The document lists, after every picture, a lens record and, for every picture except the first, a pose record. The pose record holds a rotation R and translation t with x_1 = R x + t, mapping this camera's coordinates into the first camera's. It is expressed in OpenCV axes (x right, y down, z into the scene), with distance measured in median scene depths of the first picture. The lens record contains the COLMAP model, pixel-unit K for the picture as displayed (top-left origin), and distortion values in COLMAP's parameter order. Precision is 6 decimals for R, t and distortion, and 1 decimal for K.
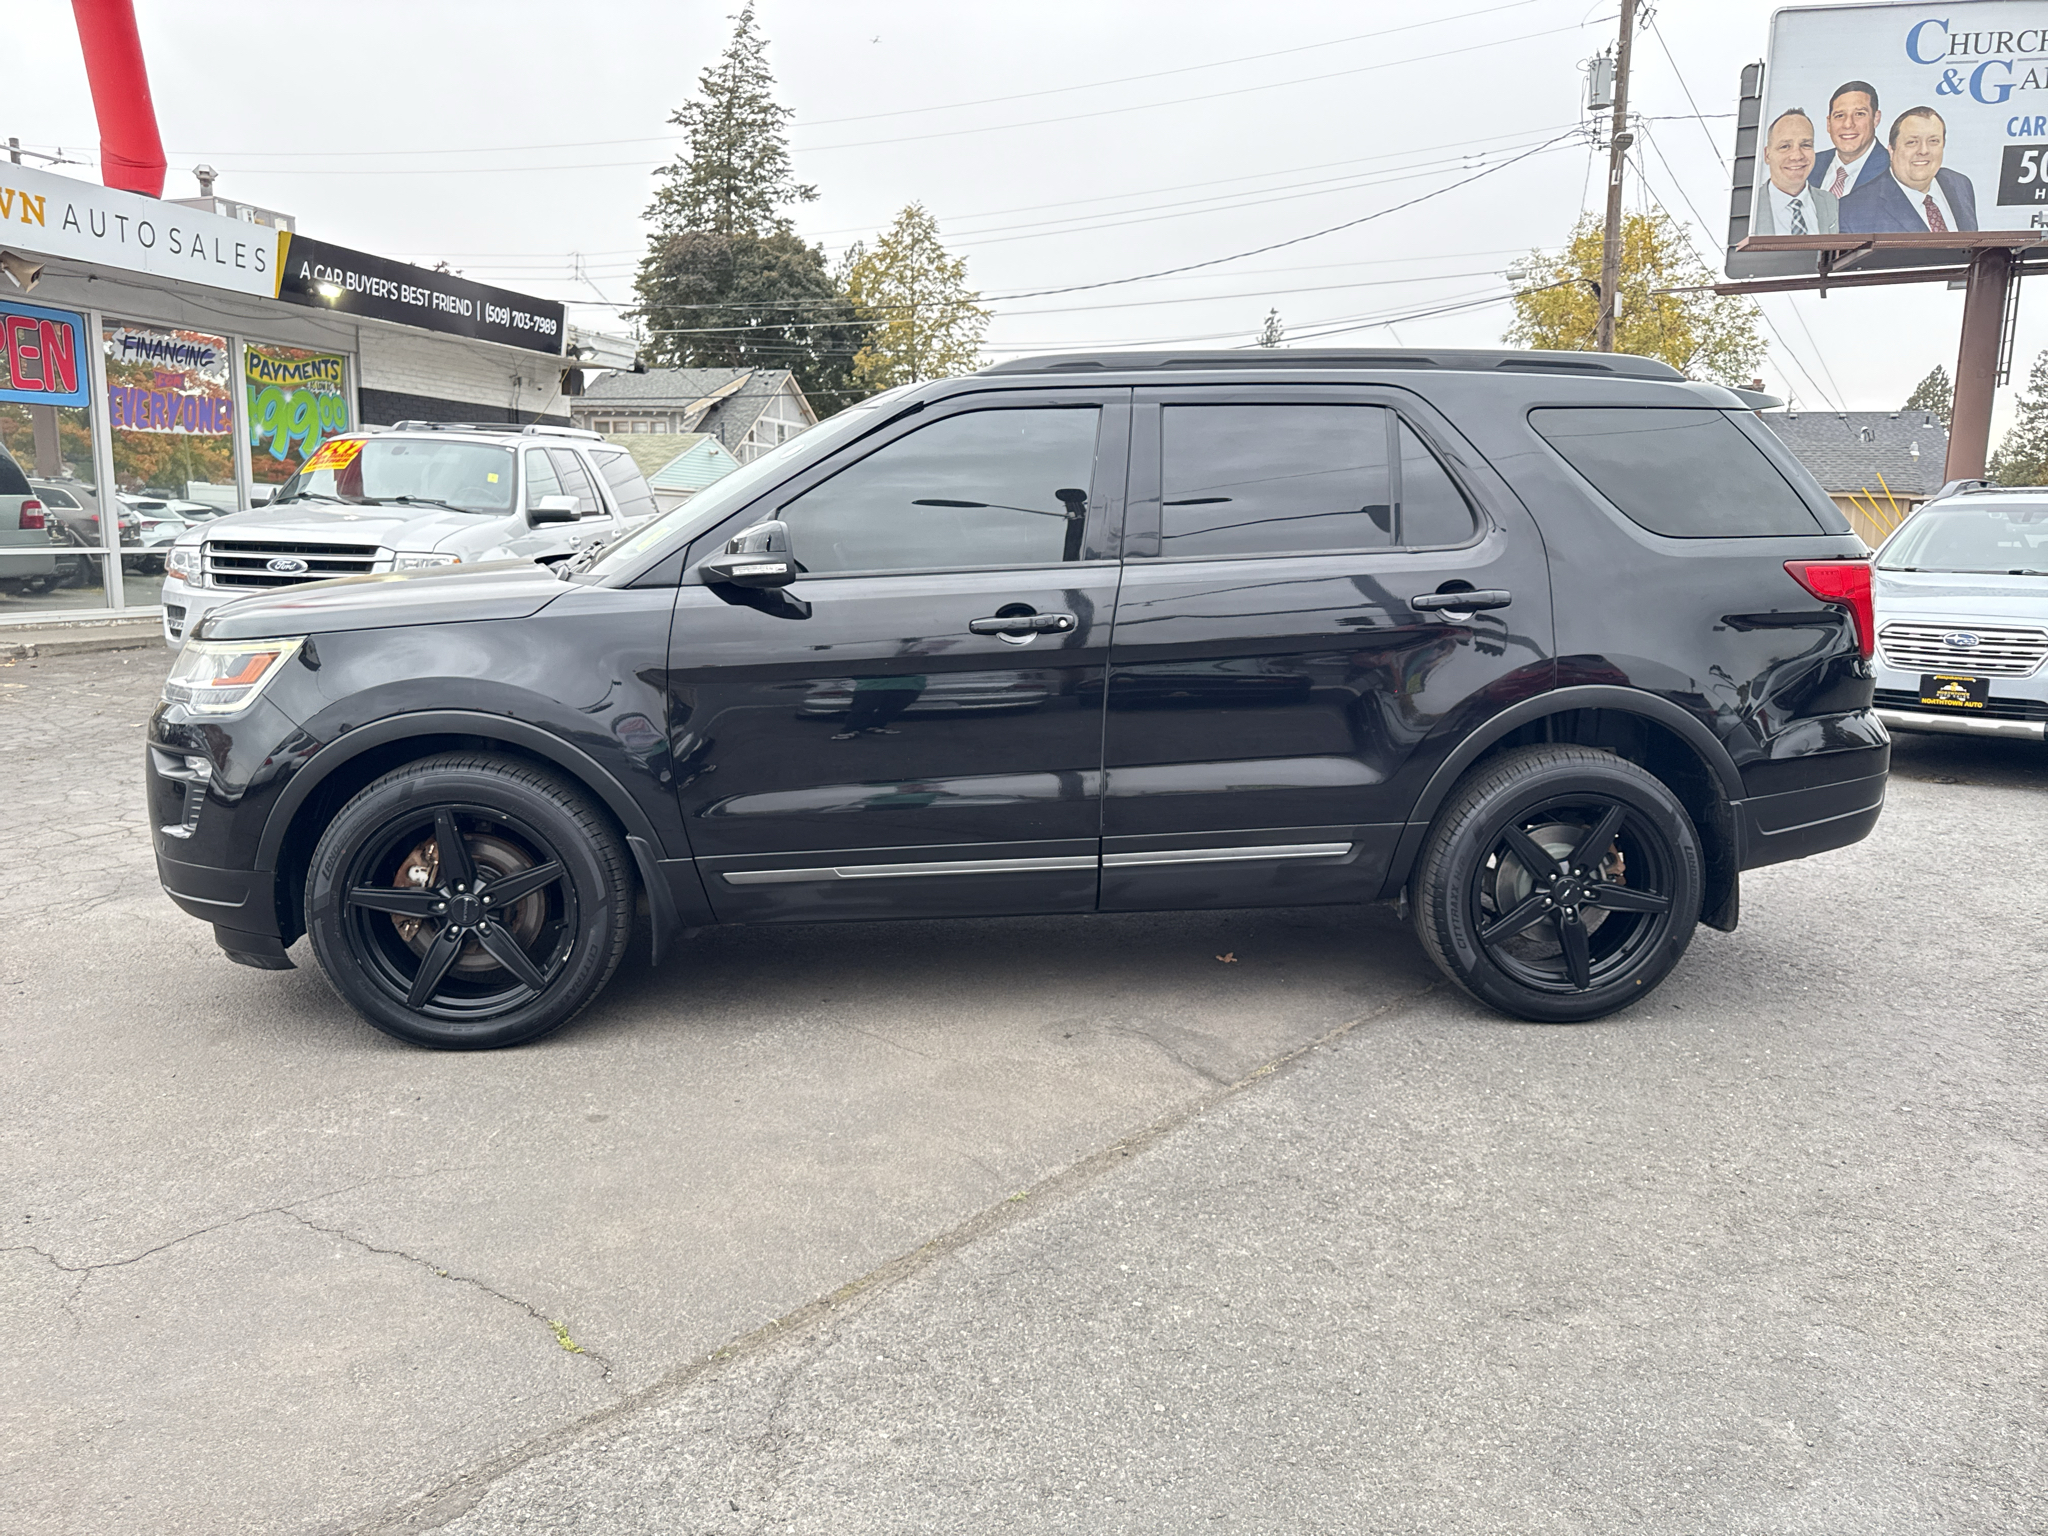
lens RADIAL K [[1492.6, 0, 1036.4], [0, 1492.6, 765.1], [0, 0, 1]] dist [0.011442, -0.004406]
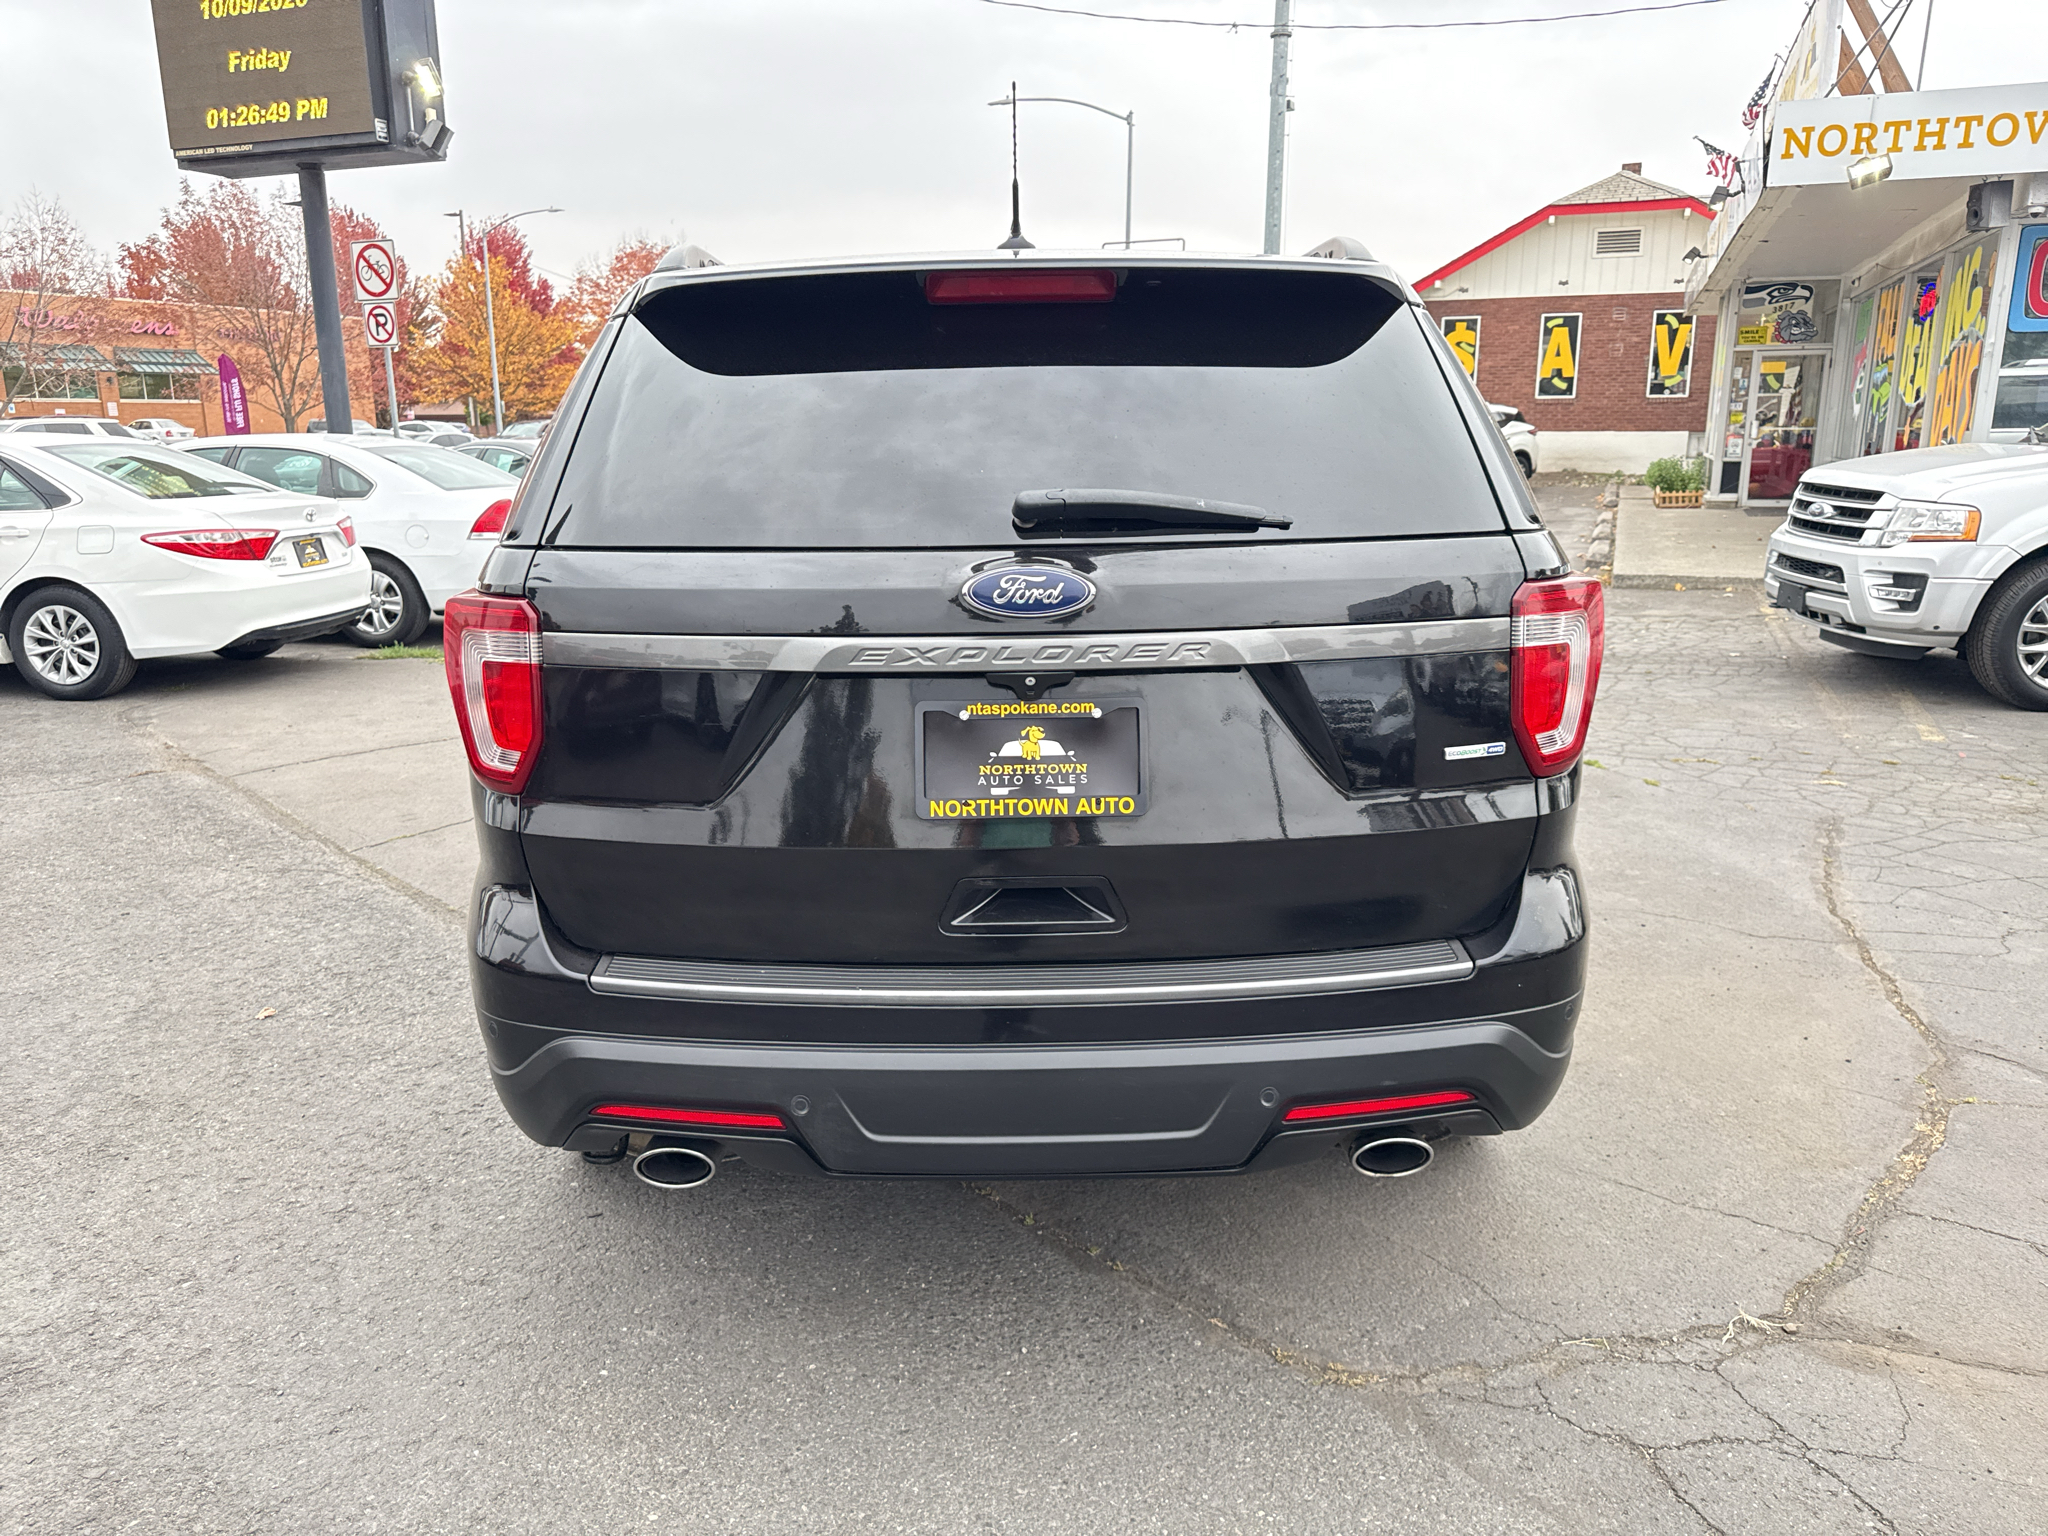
lens RADIAL K [[1469.9, 0, 1028.2], [0, 1469.9, 775.0], [0, 0, 1]] dist [0.012753, -0.013302]
pose [[-0.098952, 0.215899, -0.971389, 0.218291], [-0.154630, 0.960986, 0.229339, -0.046314], [0.983005, 0.172899, -0.061707, 0.256368]]
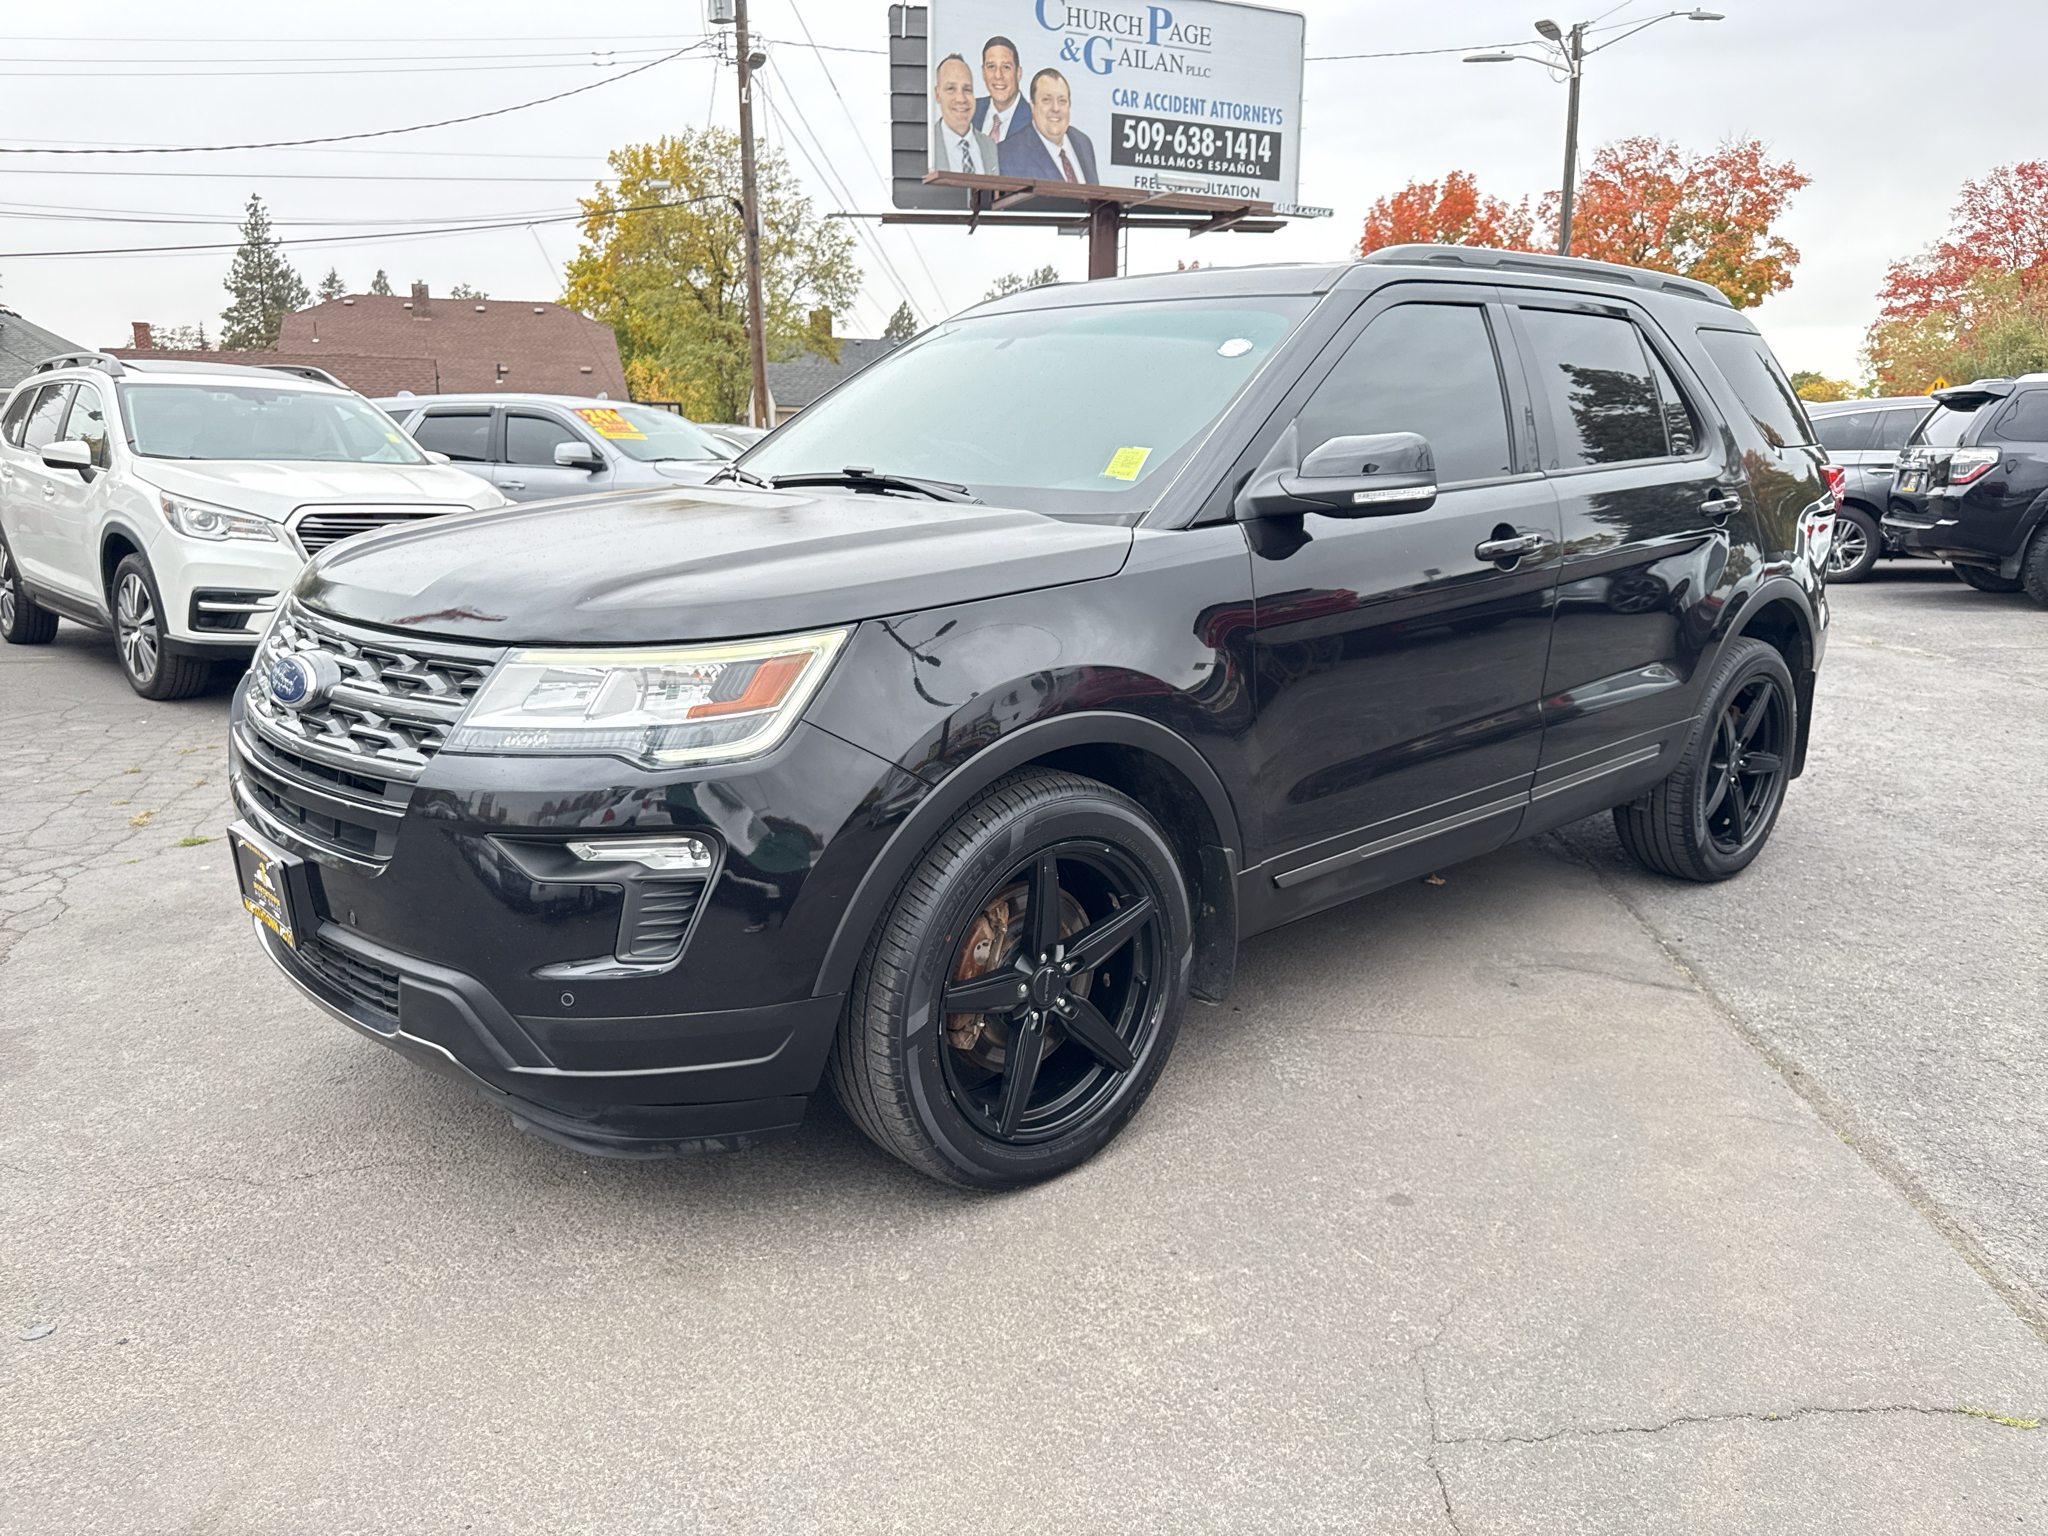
lens RADIAL K [[1494.5, 0, 1036.3], [0, 1494.5, 771.2], [0, 0, 1]] dist [0.010881, -0.007345]
pose [[0.802561, -0.134828, 0.581135, -0.148724], [0.102181, 0.990798, 0.088760, -0.012975], [-0.587755, -0.011855, 0.808952, 0.081413]]
